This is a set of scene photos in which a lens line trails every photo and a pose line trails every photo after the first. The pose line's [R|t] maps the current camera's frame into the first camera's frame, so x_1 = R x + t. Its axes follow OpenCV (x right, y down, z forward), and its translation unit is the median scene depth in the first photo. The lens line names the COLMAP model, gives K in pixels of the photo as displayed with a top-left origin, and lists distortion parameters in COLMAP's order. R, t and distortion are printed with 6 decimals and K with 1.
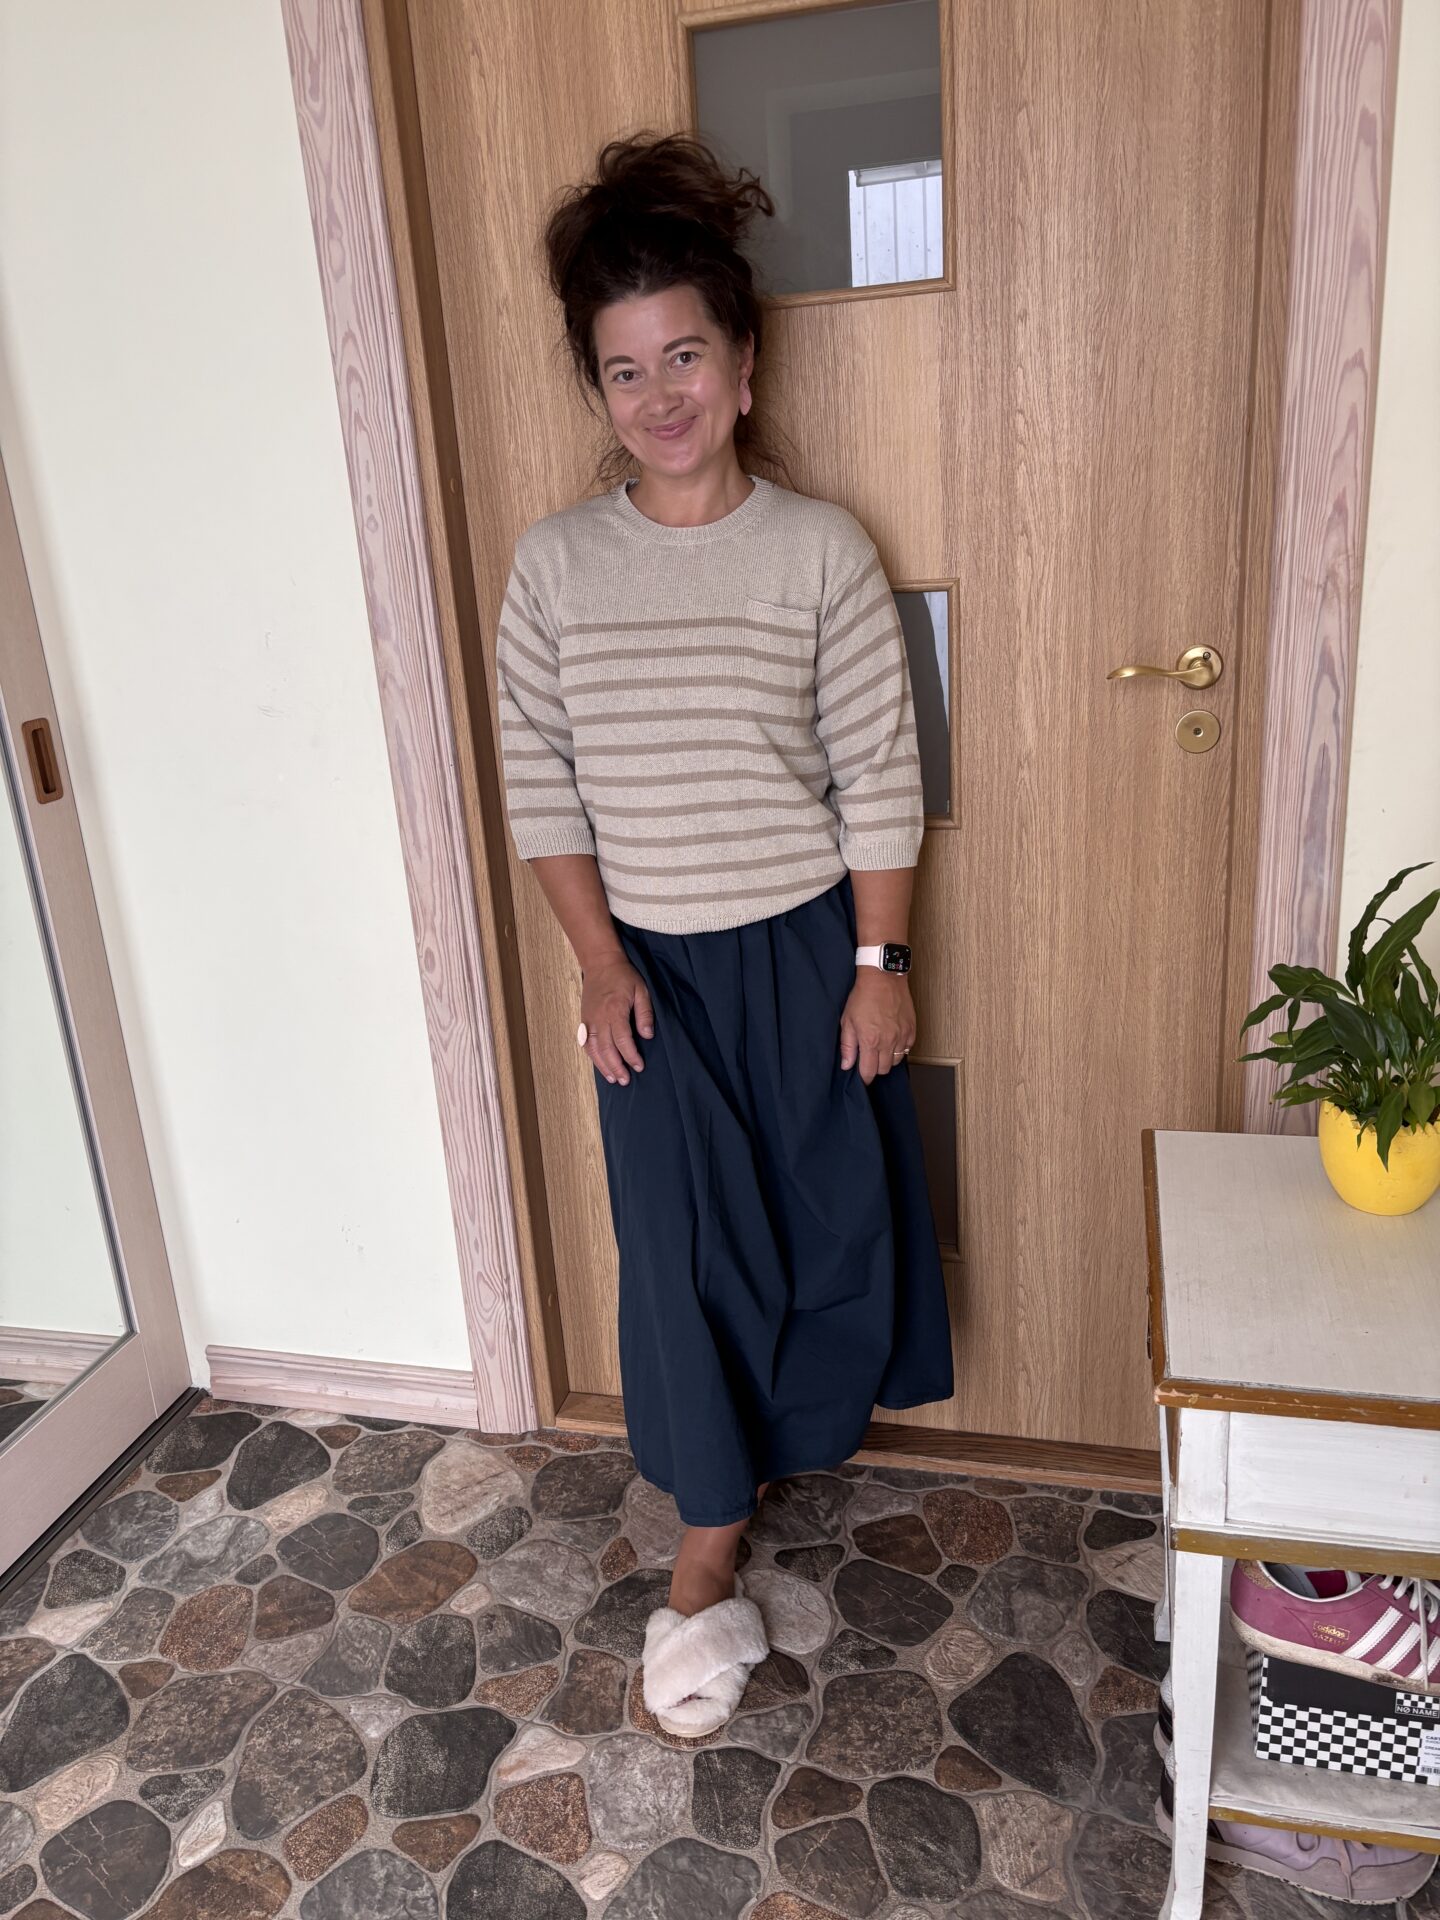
lens RADIAL K [[1440.5, 0, 723.3], [0, 1440.5, 964.7], [0, 0, 1]] dist [0.037278, -0.052419]
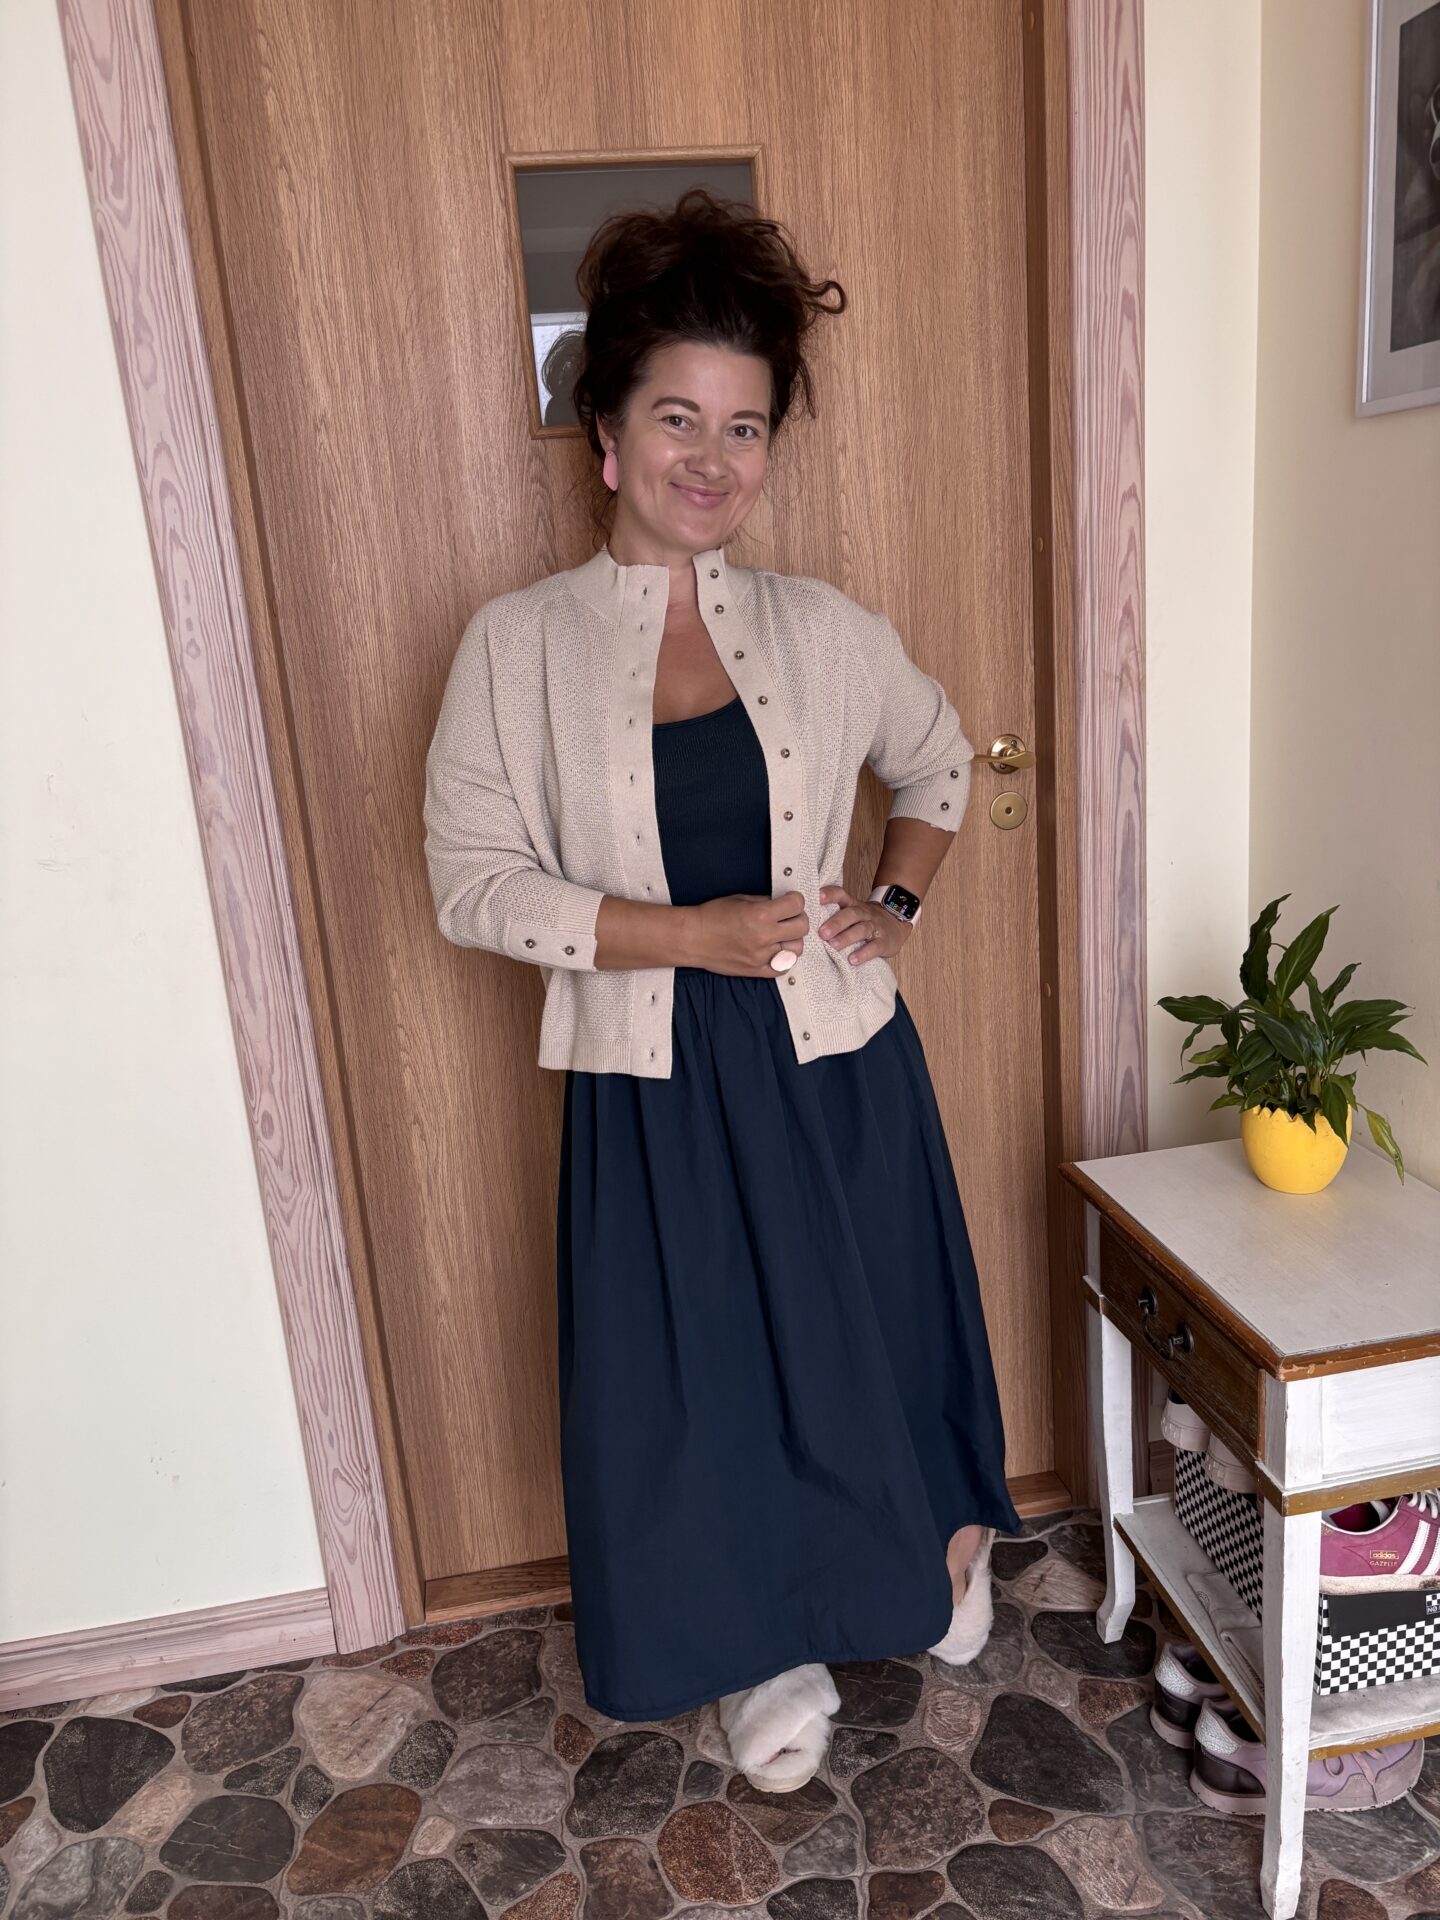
lens RADIAL K [[1440.5, 0, 720.8], [0, 1440.5, 954.6], [0, 0, 1]] dist [0.037278, -0.052419]
pose [[0.910942, -0.108058, 0.398131, -0.336754], [0.145667, 0.987172, -0.065360, -0.008812], [-0.385961, 0.117534, 0.914997, 0.068605]]
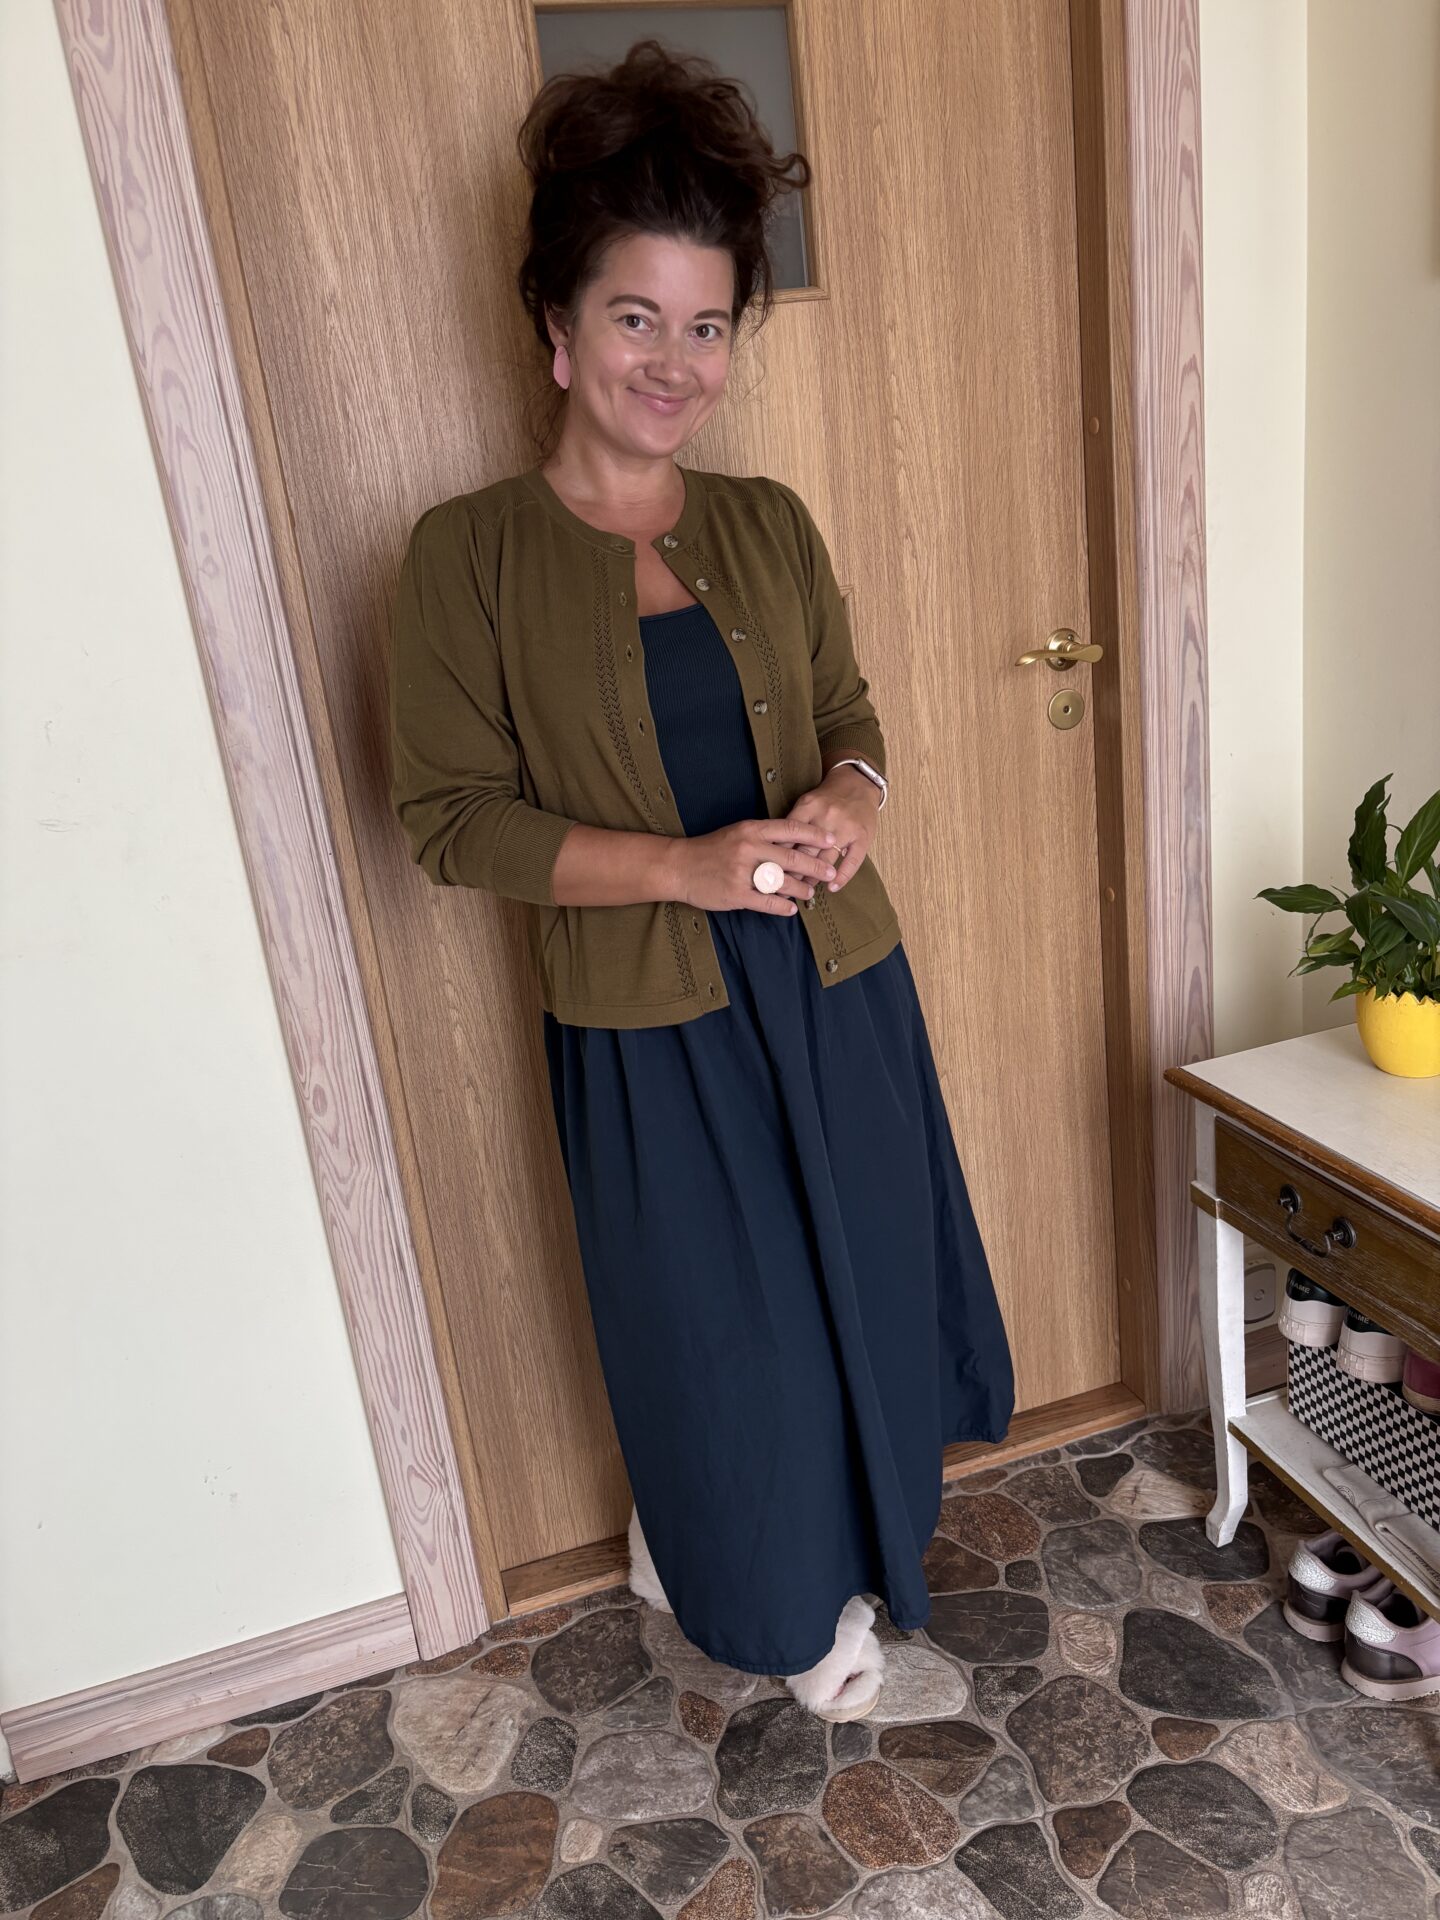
lens RADIAL K [[1440.5, 0, 734.3], [0, 1440.5, 957.0], [0, 0, 1]] dist [0.037278, -0.052419]
pose [[0.844337, -0.188765, 0.501461, -0.457031], [0.220949, 0.975273, -0.004901, -0.029770], [-0.488136, 0.114936, 0.865167, 0.206161]]
